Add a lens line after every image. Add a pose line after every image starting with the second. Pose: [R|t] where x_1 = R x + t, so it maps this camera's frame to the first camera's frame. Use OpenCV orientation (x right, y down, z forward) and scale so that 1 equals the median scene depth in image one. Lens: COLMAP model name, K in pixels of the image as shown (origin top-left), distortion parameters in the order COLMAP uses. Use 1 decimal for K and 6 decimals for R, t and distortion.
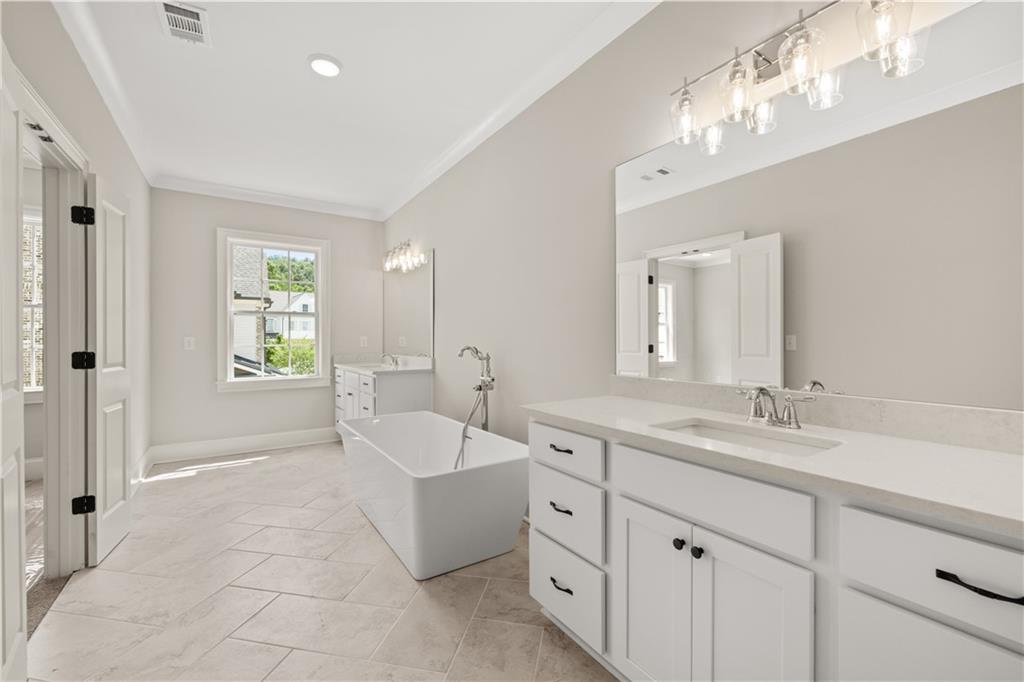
lens RADIAL K [[430.0, 0, 512.0], [0, 430.0, 341.0], [0, 0, 1]] dist [-0.002825, -0.000261]
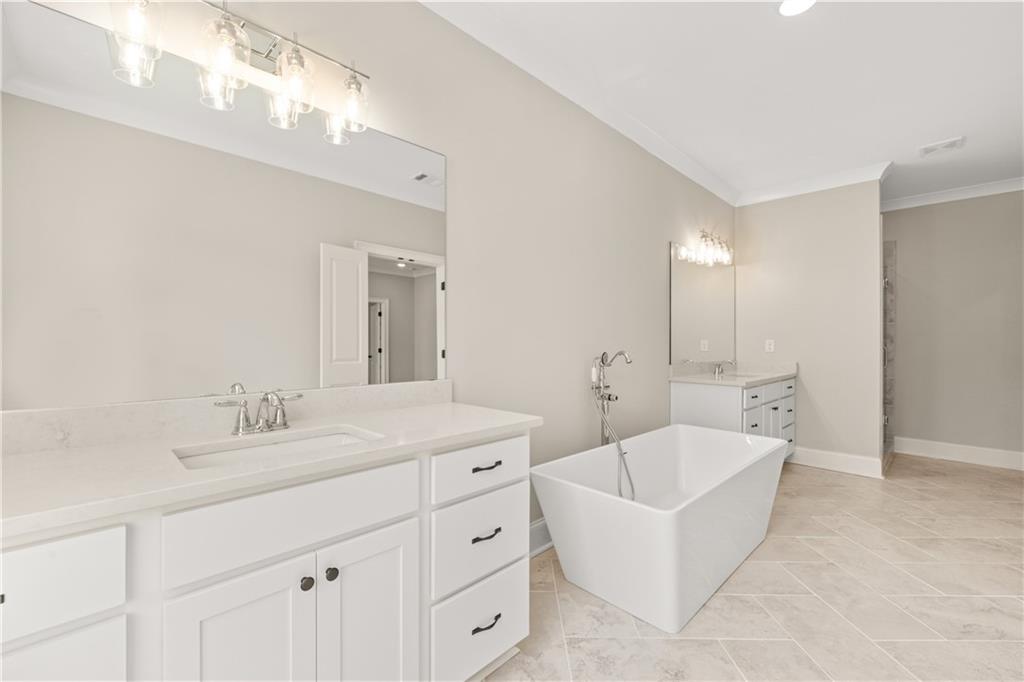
lens RADIAL K [[436.9, 0, 483.4], [0, 436.9, 354.0], [0, 0, 1]] dist [0.015374, -0.000039]
pose [[-0.183290, -0.011192, 0.982995, -0.597046], [-0.001495, 0.999937, 0.011106, 0.005917], [-0.983058, 0.000566, -0.183295, 0.916995]]
